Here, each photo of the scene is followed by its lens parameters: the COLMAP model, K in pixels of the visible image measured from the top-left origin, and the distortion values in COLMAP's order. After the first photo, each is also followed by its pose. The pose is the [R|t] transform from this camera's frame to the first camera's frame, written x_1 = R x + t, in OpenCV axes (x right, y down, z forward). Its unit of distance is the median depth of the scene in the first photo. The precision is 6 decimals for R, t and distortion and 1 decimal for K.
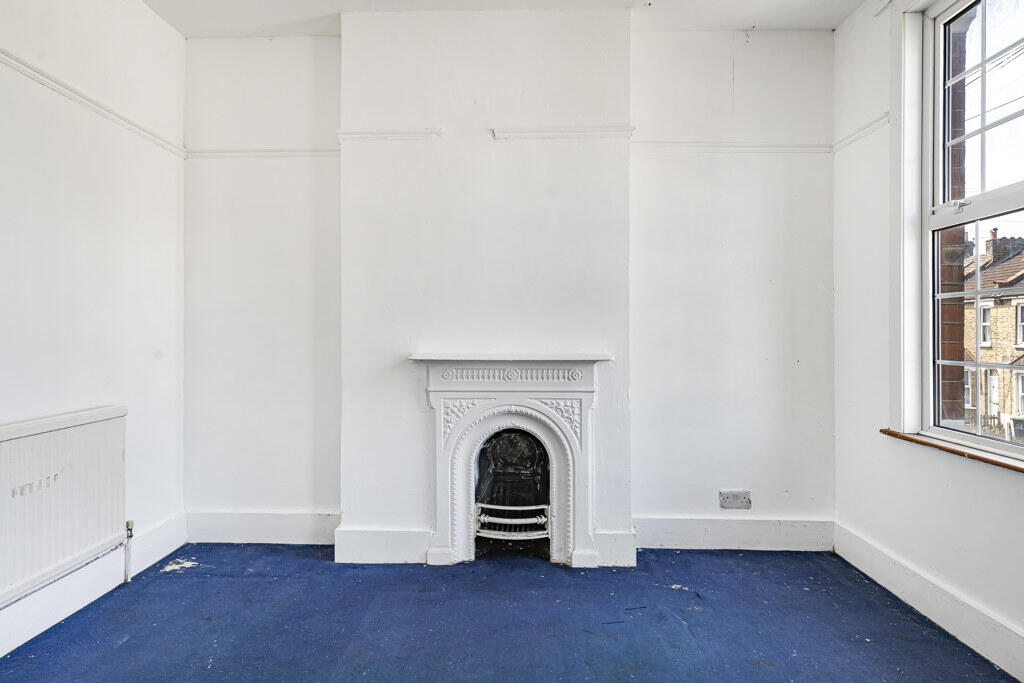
lens RADIAL K [[644.8, 0, 508.9], [0, 644.8, 342.8], [0, 0, 1]] dist [0.000091, -0.001318]
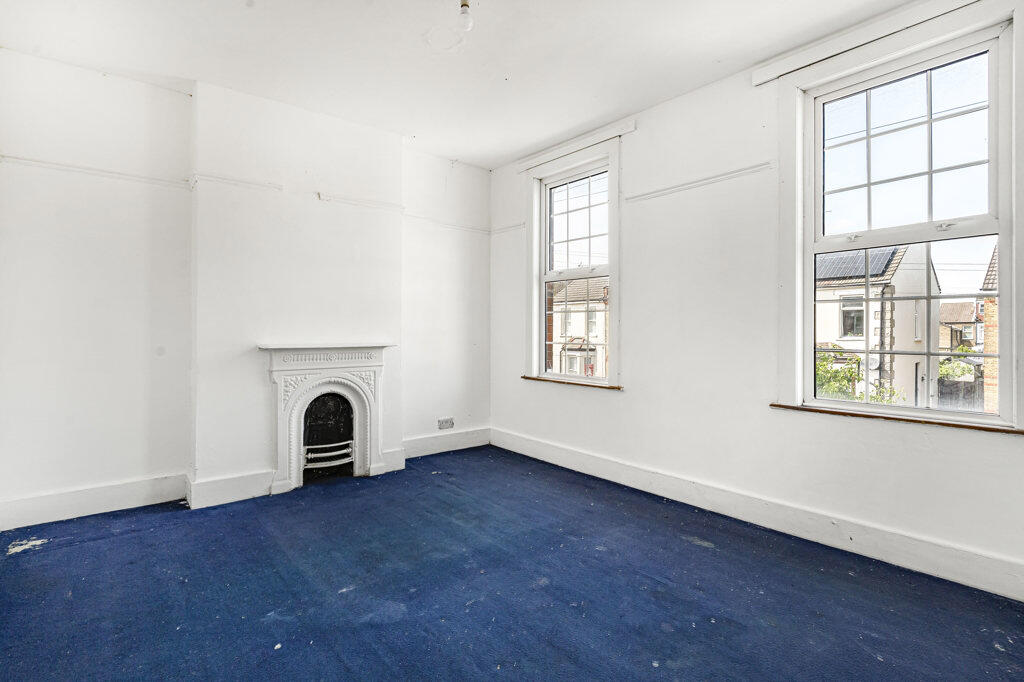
lens RADIAL K [[493.5, 0, 508.8], [0, 493.5, 333.8], [0, 0, 1]] dist [-0.002025, -0.000972]
pose [[0.758428, -0.006842, 0.651721, -0.432377], [0.005426, 0.999977, 0.004184, -0.007535], [-0.651734, 0.000362, 0.758447, -0.149022]]
